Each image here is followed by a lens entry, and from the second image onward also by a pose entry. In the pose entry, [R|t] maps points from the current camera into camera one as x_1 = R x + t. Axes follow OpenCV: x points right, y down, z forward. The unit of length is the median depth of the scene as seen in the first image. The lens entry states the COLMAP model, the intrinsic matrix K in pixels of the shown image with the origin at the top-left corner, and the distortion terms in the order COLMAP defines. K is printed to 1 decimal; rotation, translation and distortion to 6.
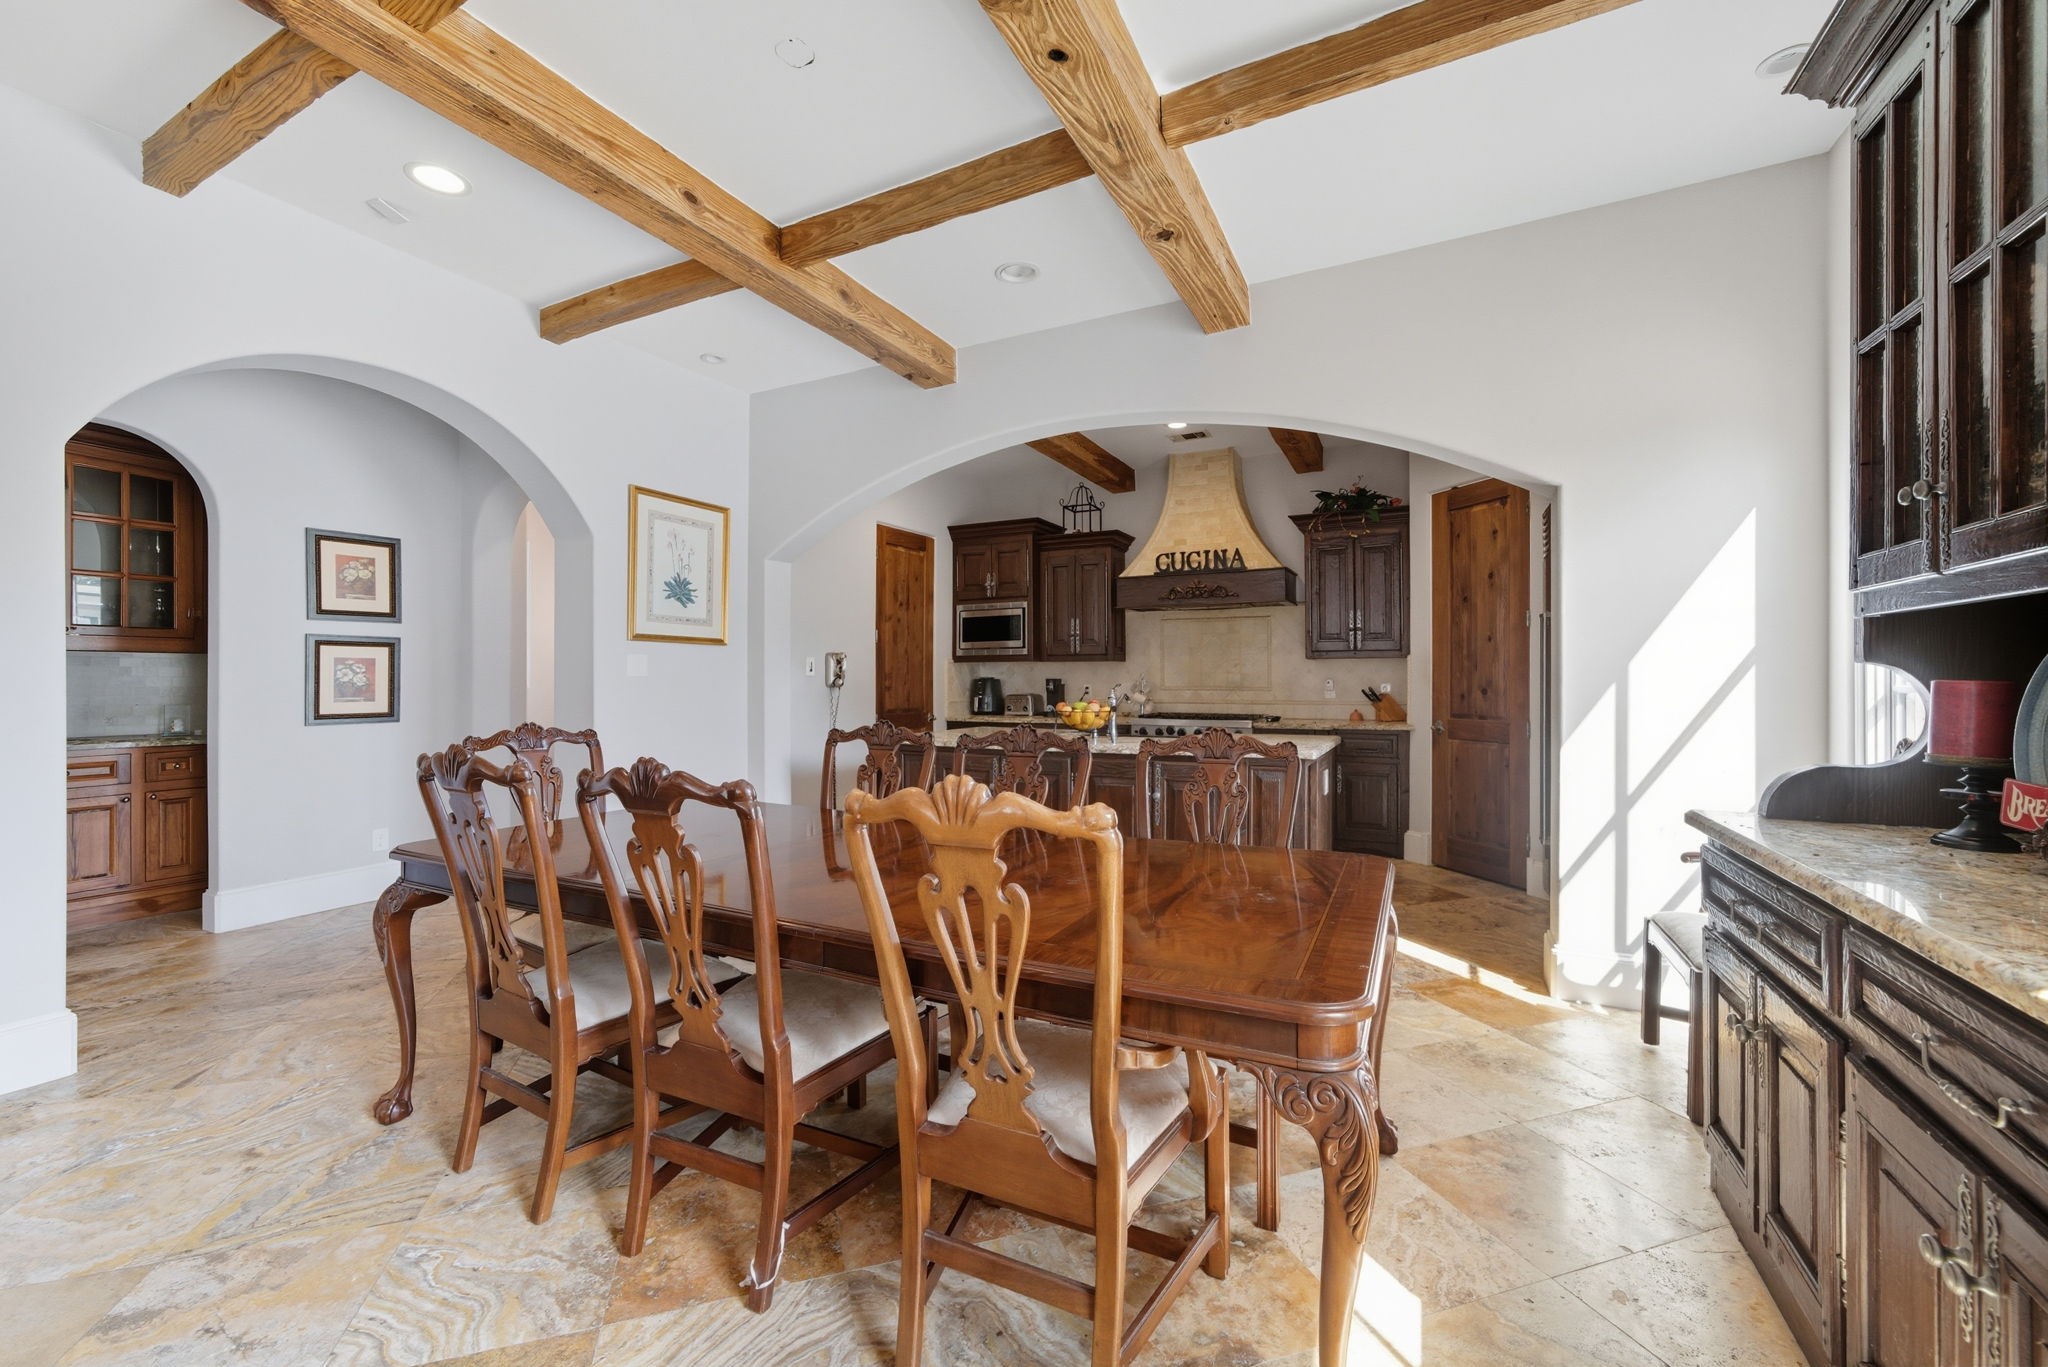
lens RADIAL K [[817.8, 0, 1024.7], [0, 817.8, 676.5], [0, 0, 1]] dist [-0.024539, 0.012473]
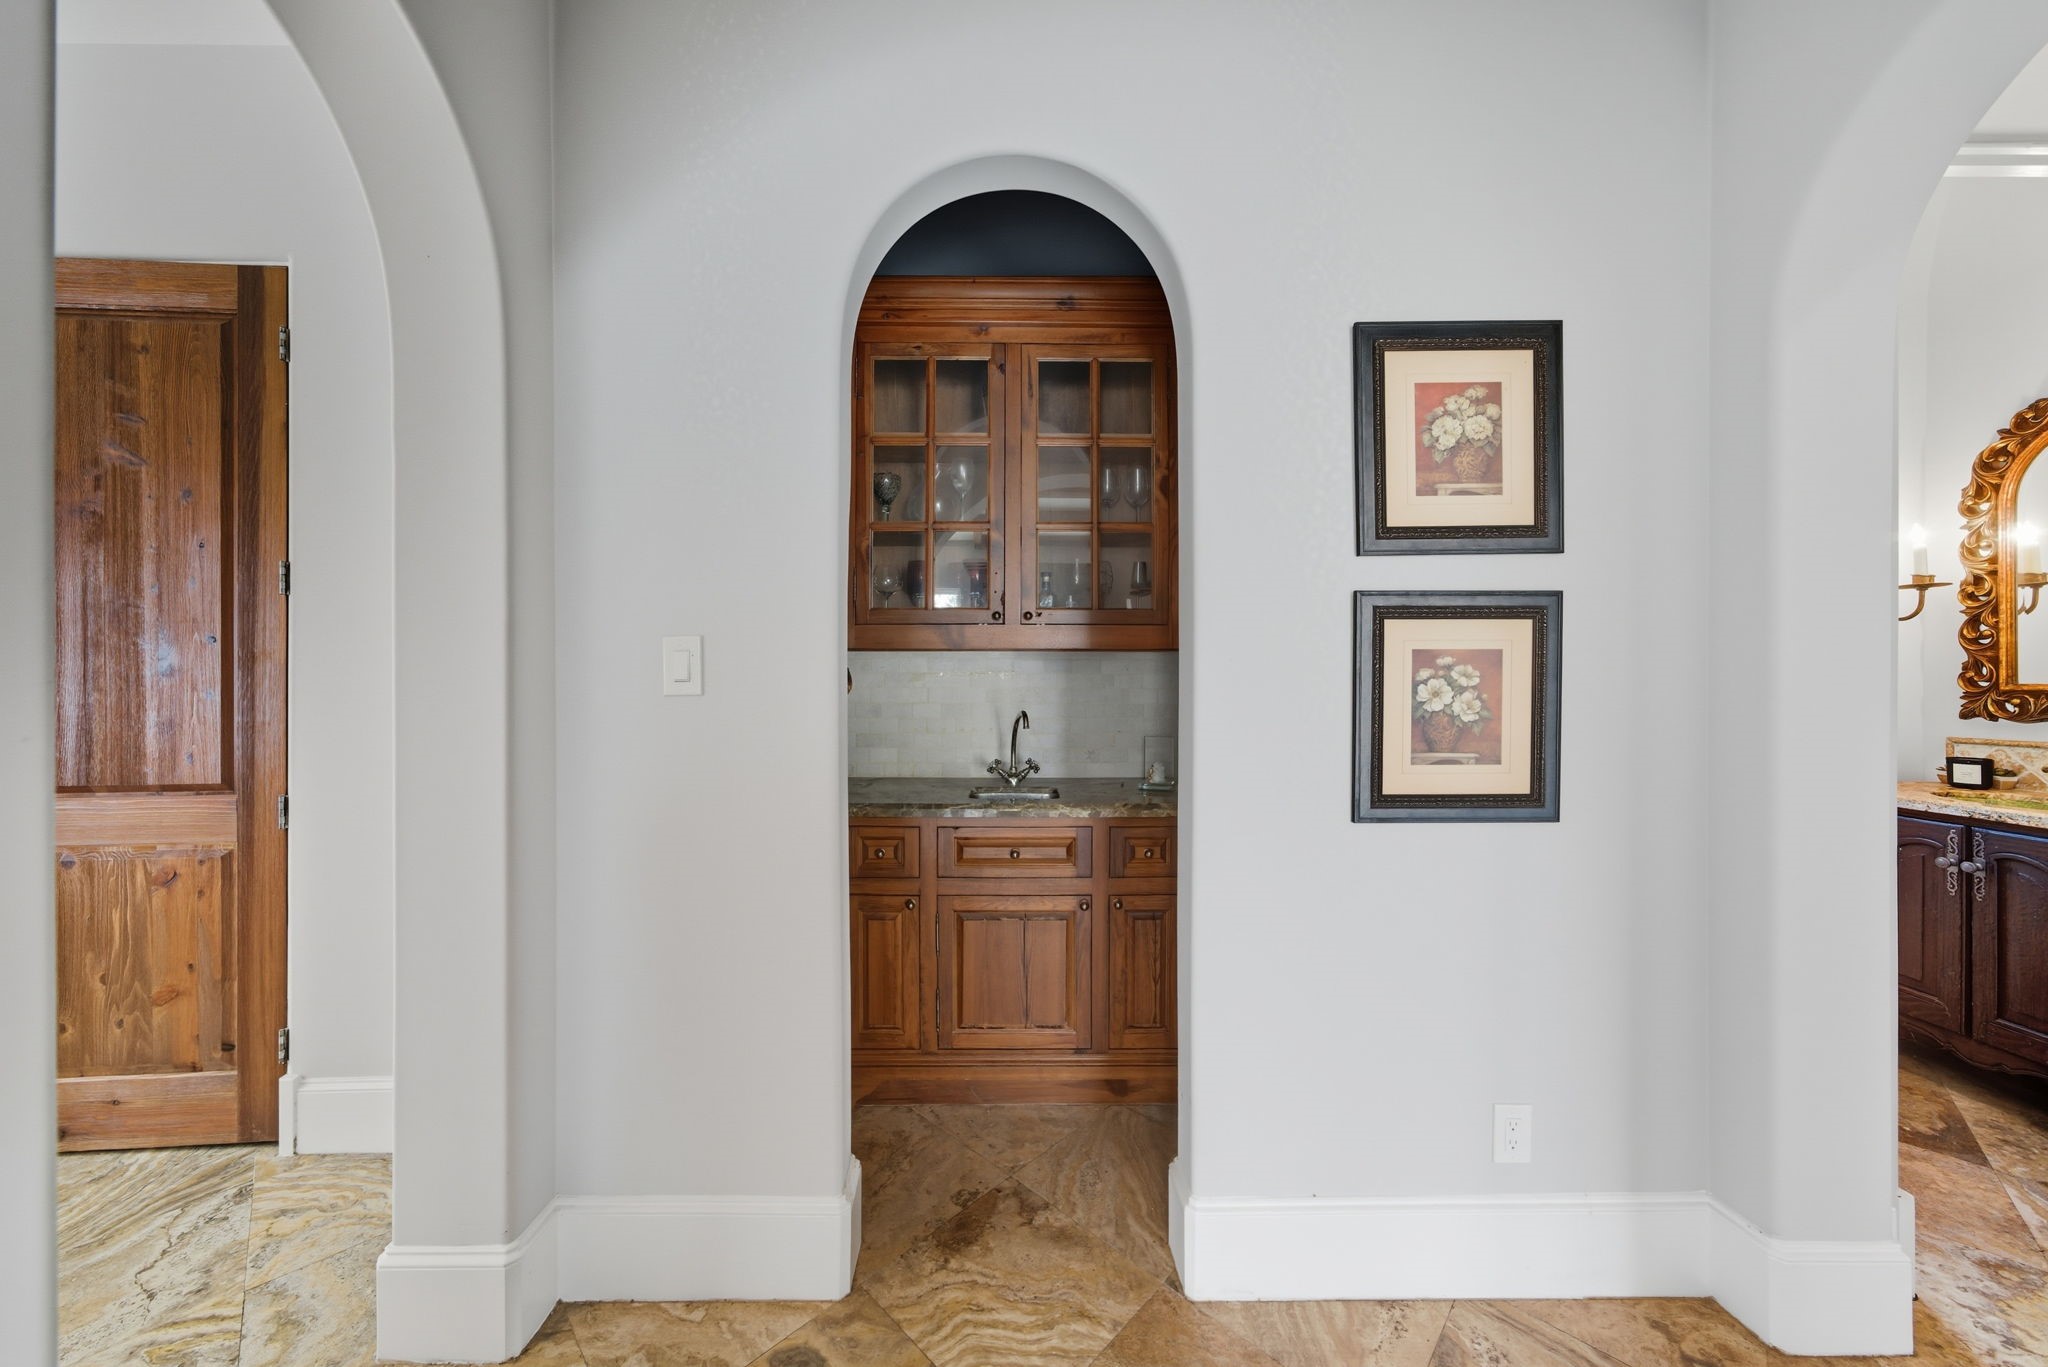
lens RADIAL K [[708.4, 0, 1003.9], [0, 708.4, 676.9], [0, 0, 1]] dist [-0.016559, 0.007249]
pose [[0.447458, 0.002411, -0.894301, -0.635261], [0.004901, 0.999975, 0.005148, -0.013200], [0.894291, -0.006686, 0.447435, 0.669049]]
